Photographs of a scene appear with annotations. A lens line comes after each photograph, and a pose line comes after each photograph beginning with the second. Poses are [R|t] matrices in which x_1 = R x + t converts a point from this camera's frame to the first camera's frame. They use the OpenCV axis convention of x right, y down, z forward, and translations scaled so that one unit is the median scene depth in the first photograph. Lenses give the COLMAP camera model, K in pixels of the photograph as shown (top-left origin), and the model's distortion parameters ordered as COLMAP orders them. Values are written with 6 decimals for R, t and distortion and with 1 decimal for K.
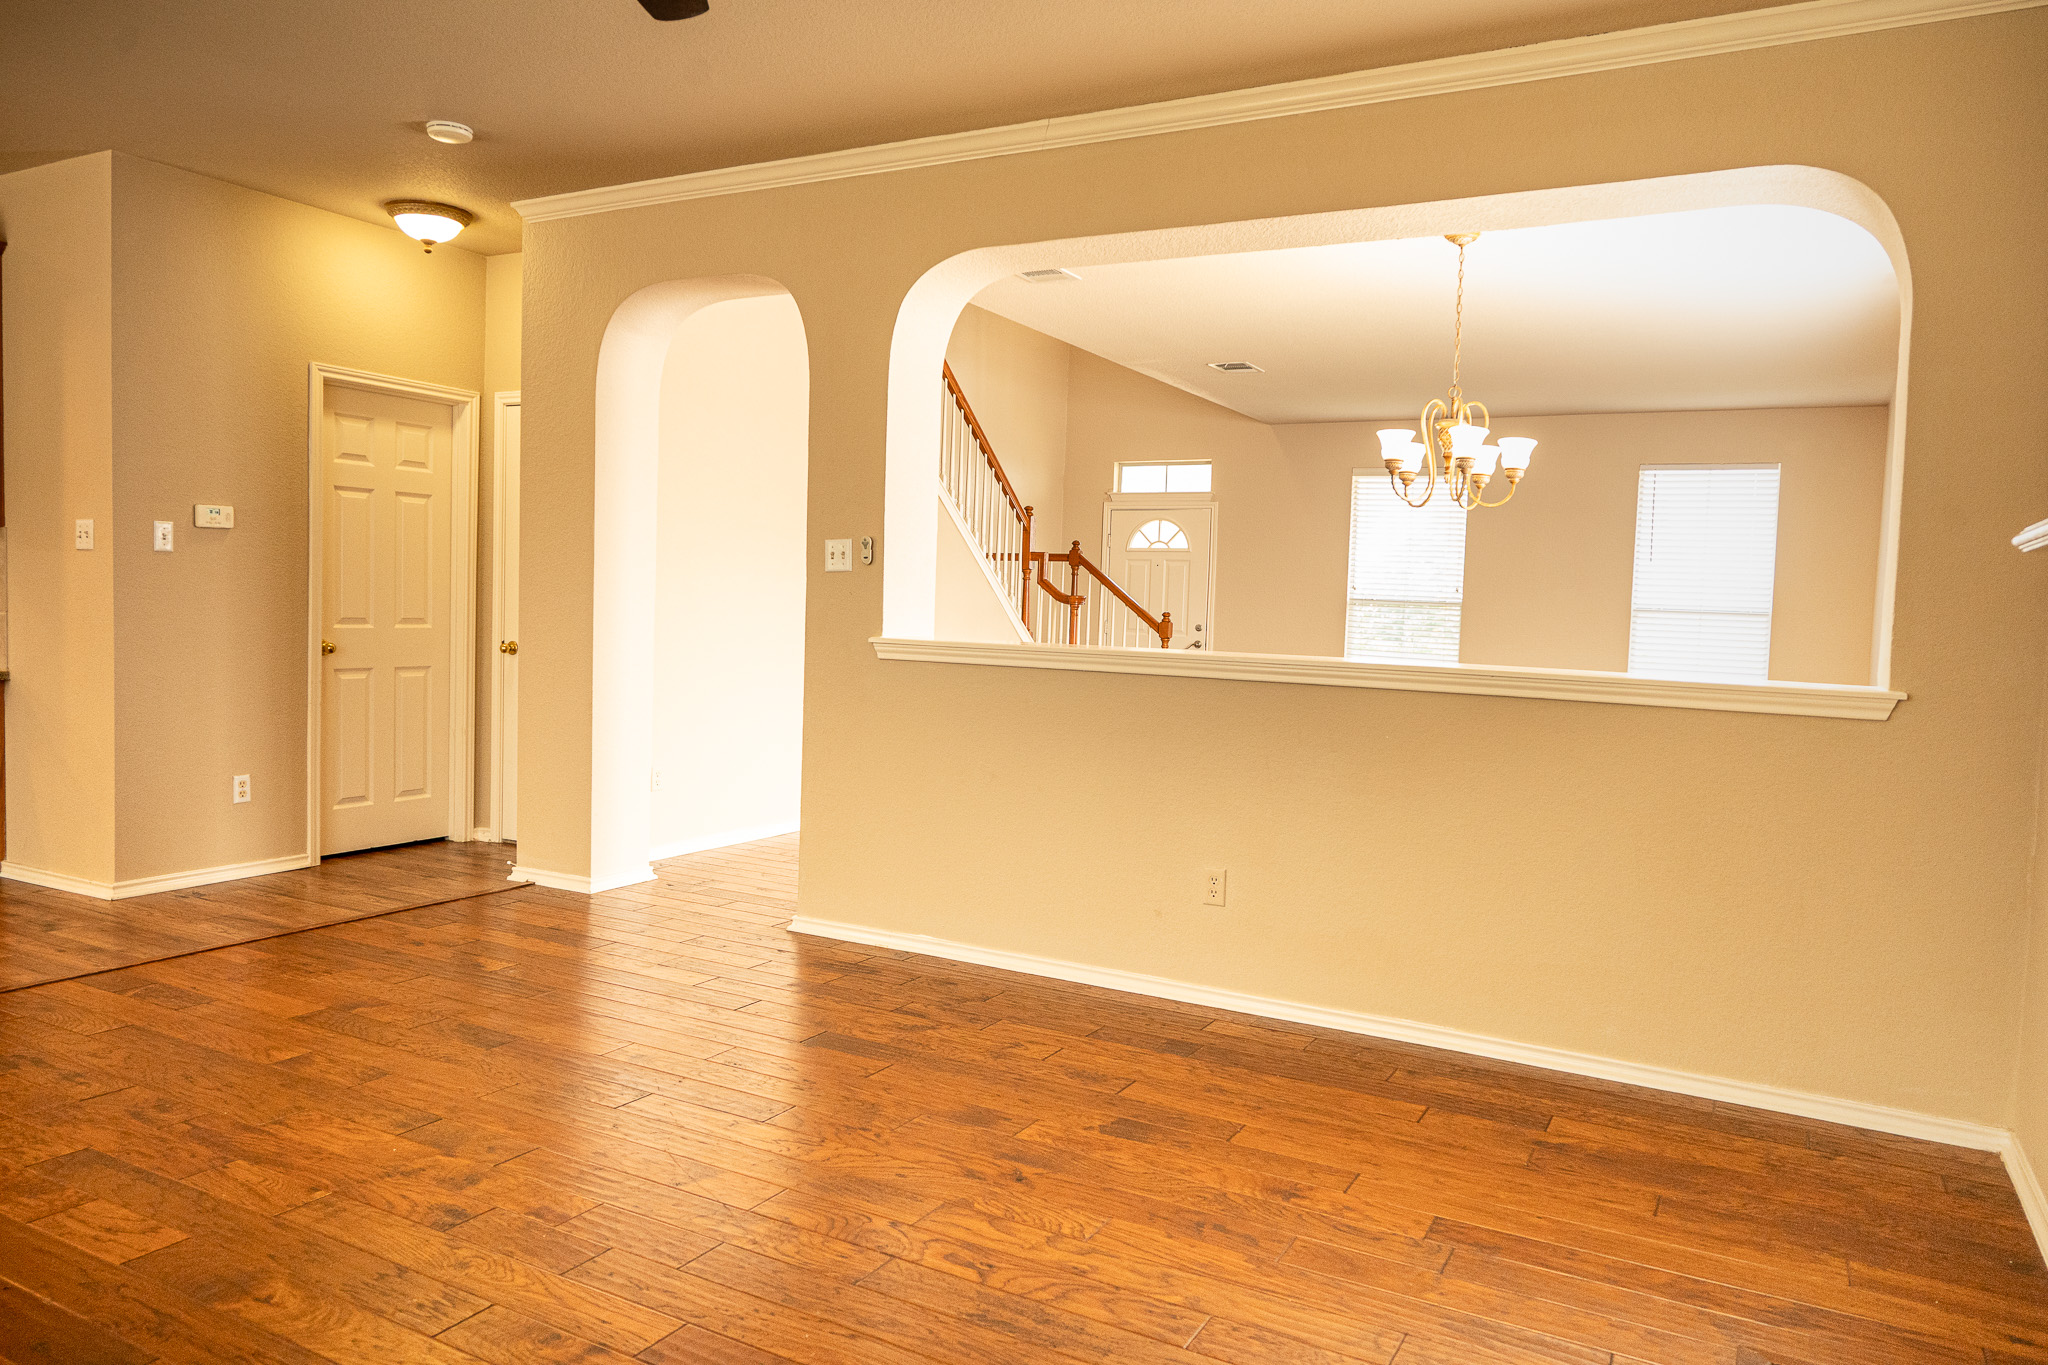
lens RADIAL K [[1387.6, 0, 1010.1], [0, 1387.6, 680.4], [0, 0, 1]] dist [0.000222, 0.005546]
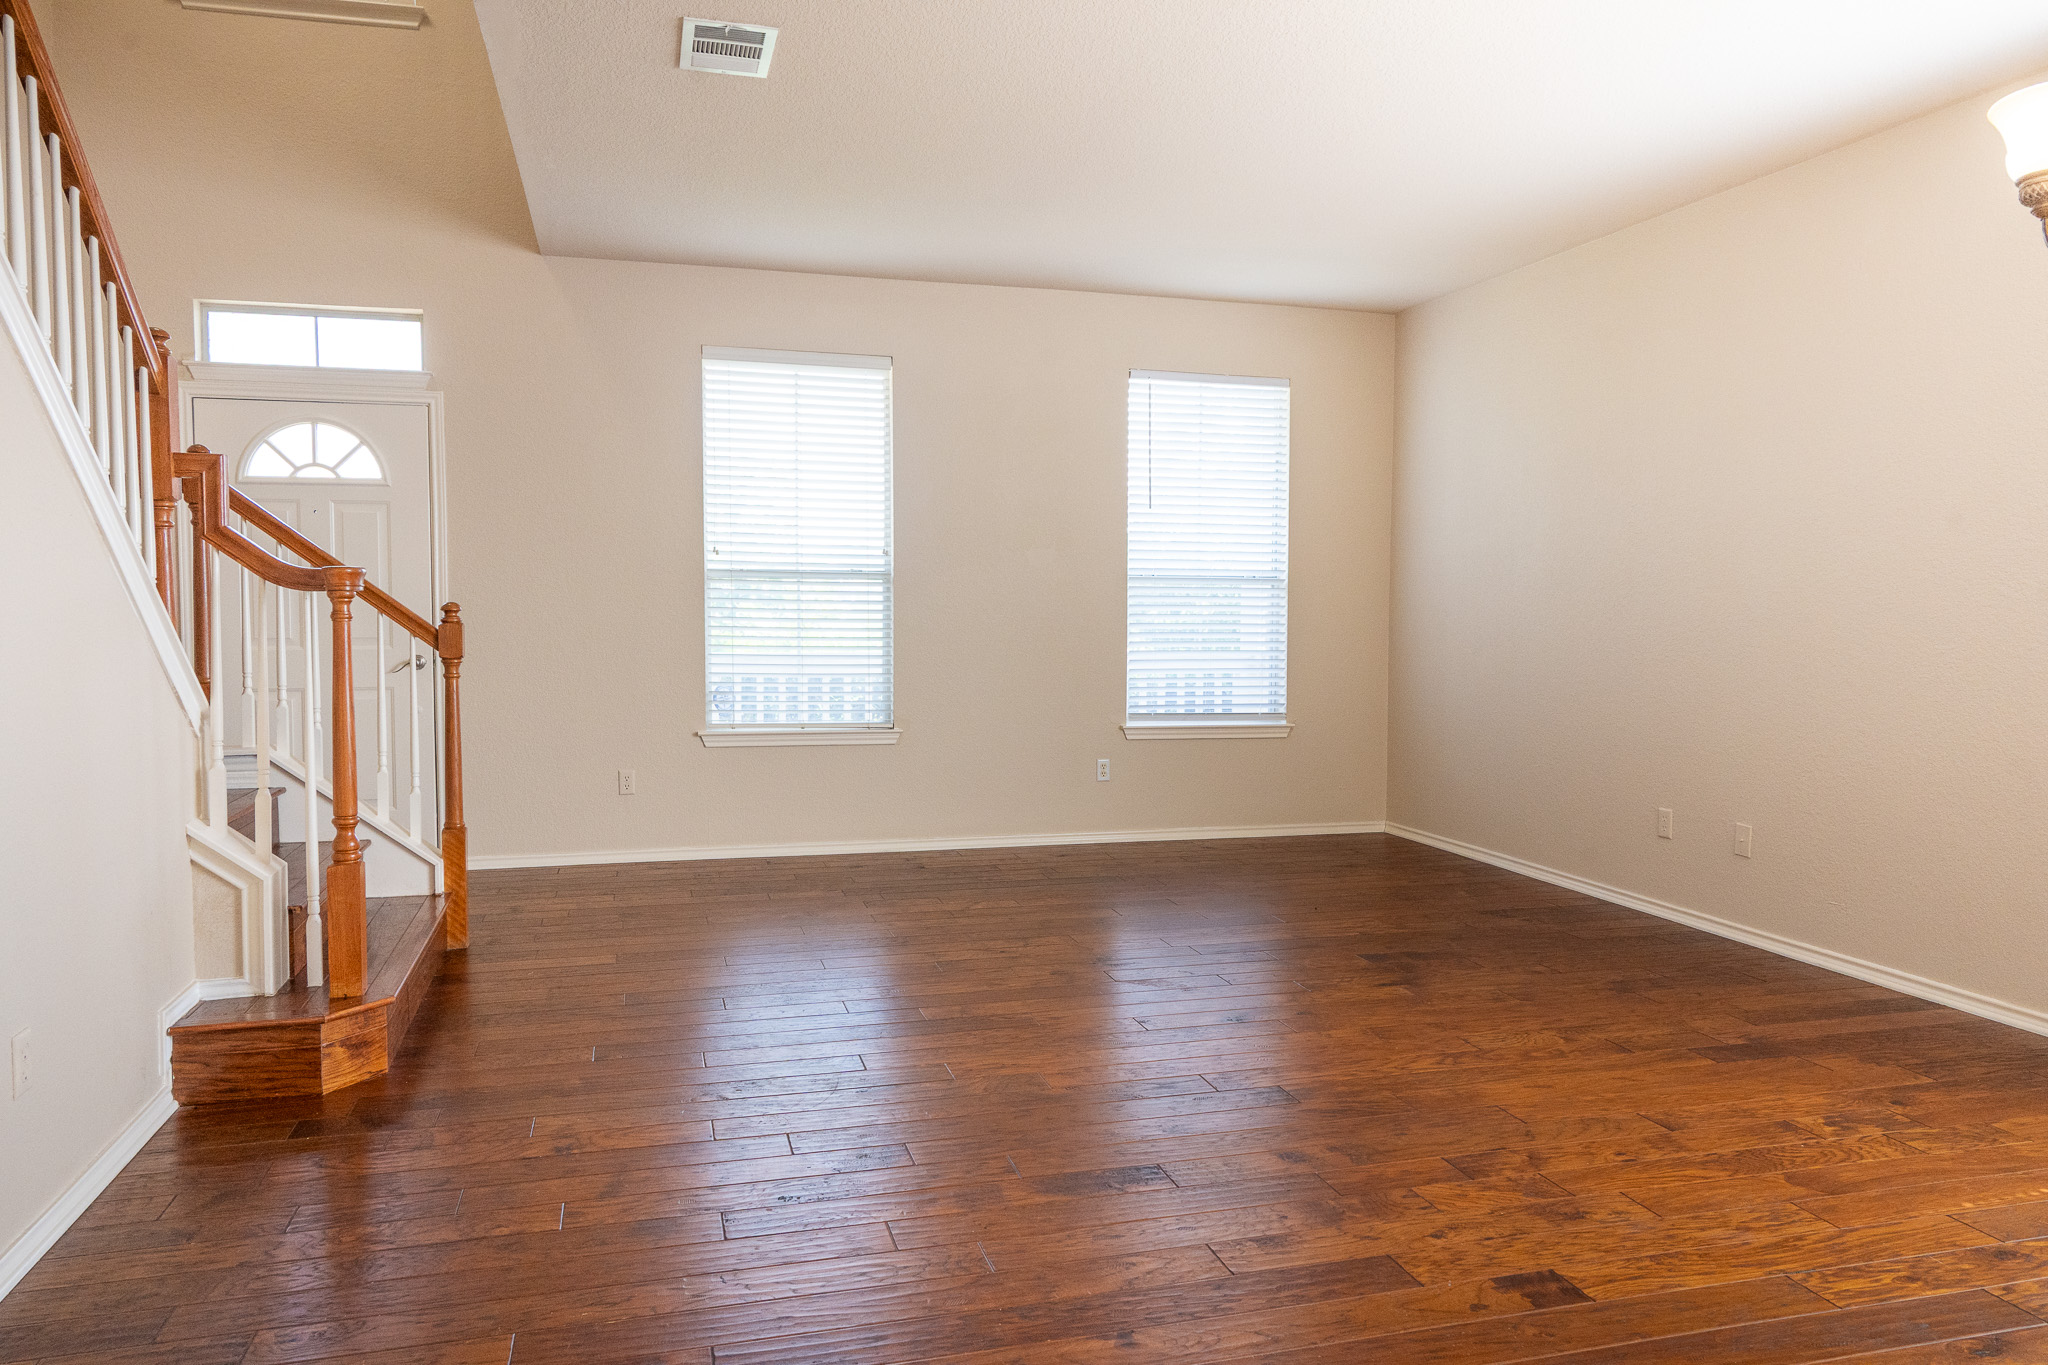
lens RADIAL K [[1387.6, 0, 1028.7], [0, 1387.6, 679.5], [0, 0, 1]] dist [0.000222, 0.005546]
pose [[0.709551, -0.073084, 0.700854, -0.074170], [0.060915, 0.997245, 0.042321, -0.029217], [-0.702016, 0.012664, 0.712048, 0.488594]]
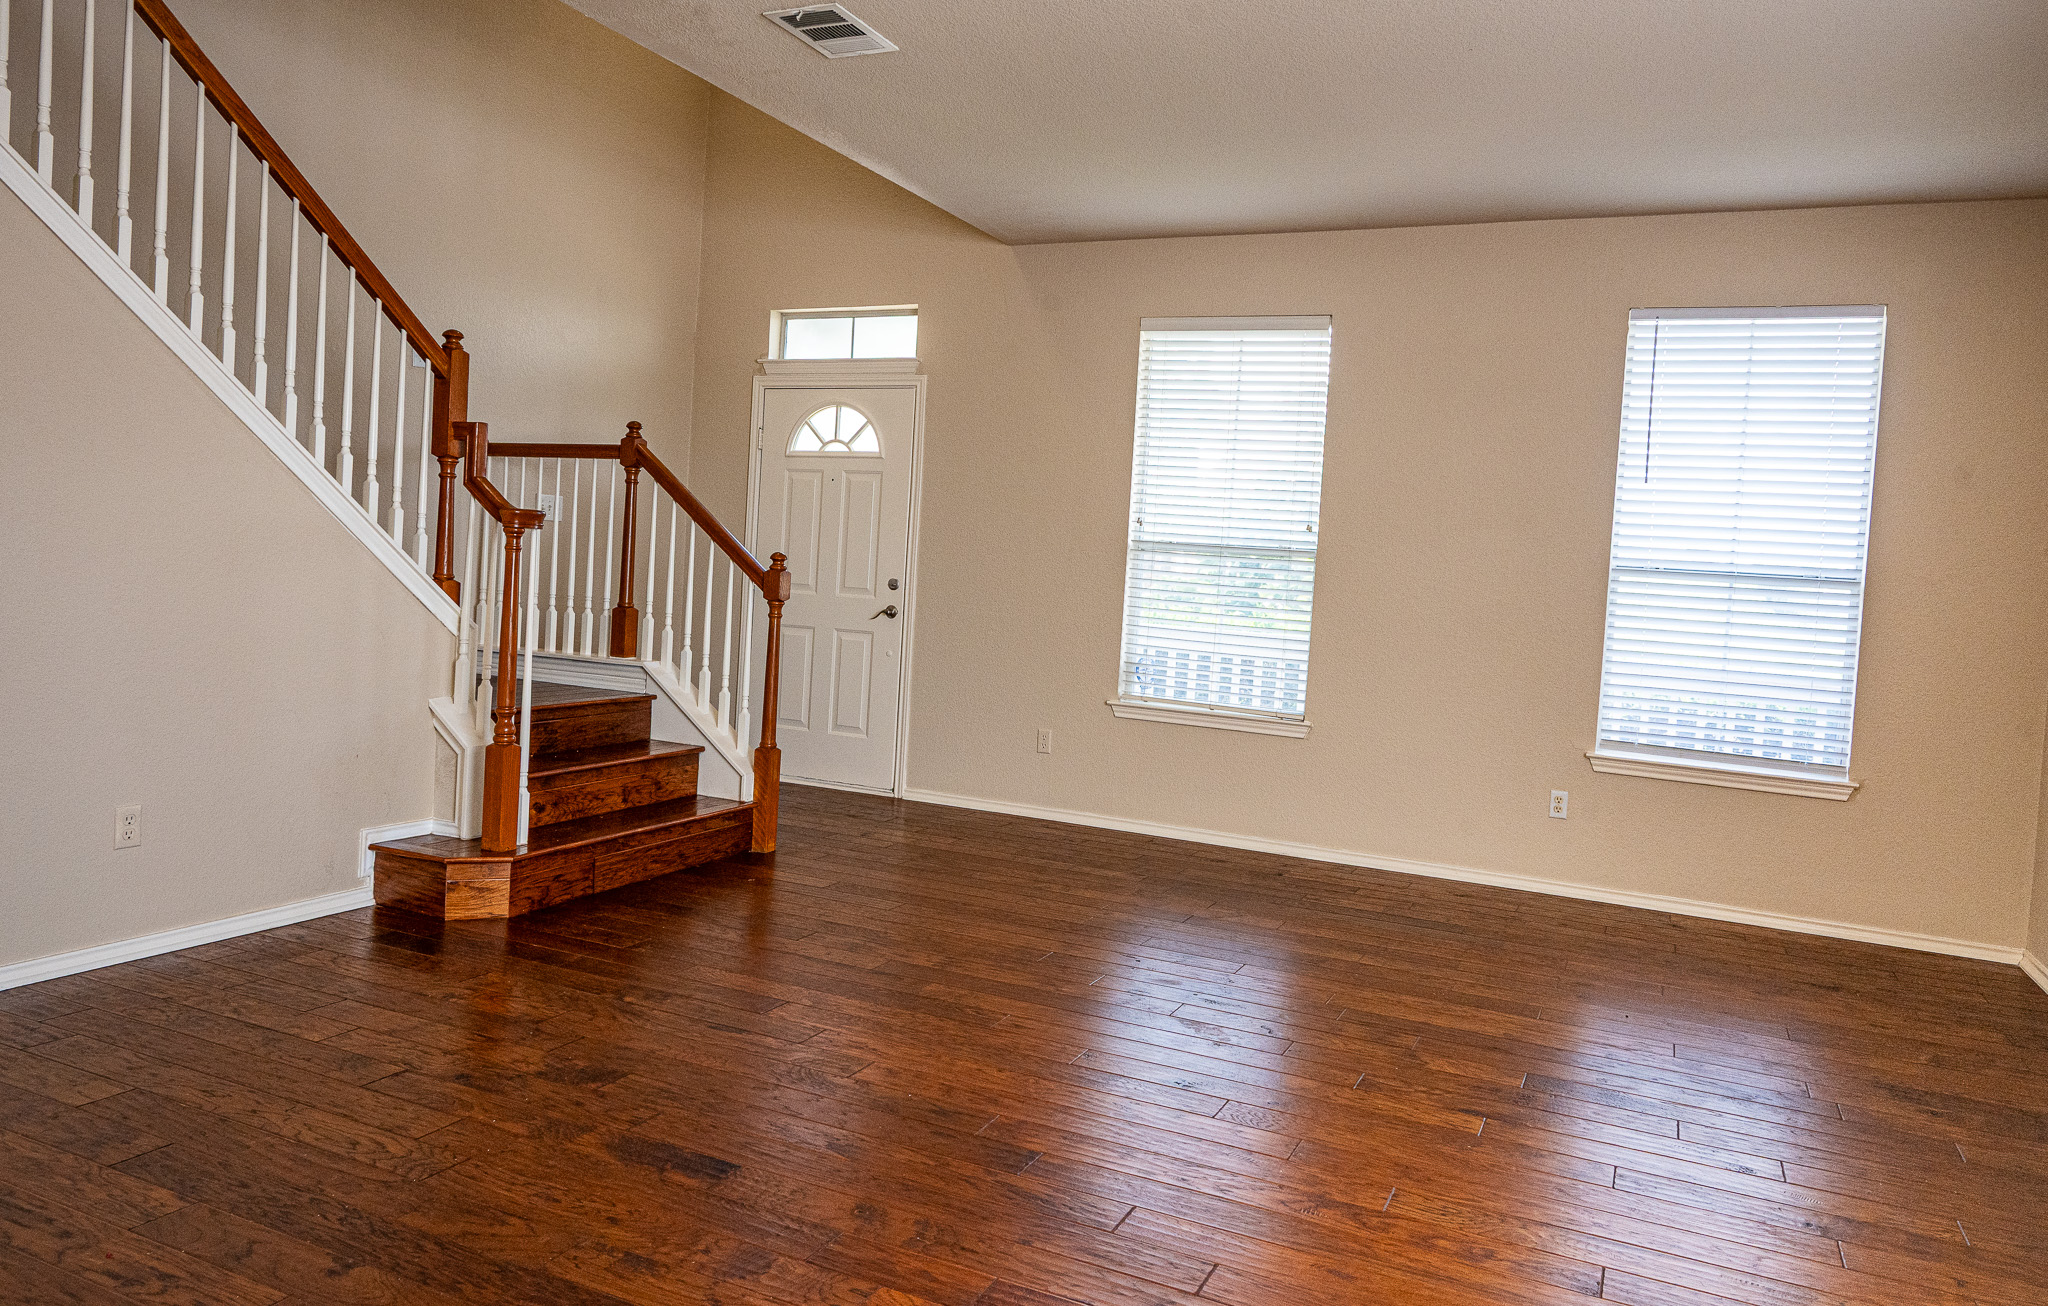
lens RADIAL K [[1404.4, 0, 1017.7], [0, 1404.4, 619.1], [0, 0, 1]] dist [0.006312, 0.005653]
pose [[0.997374, 0.020820, 0.069363, 0.155930], [-0.019794, 0.999685, -0.015447, -0.015481], [-0.069662, 0.014033, 0.997472, 0.412172]]
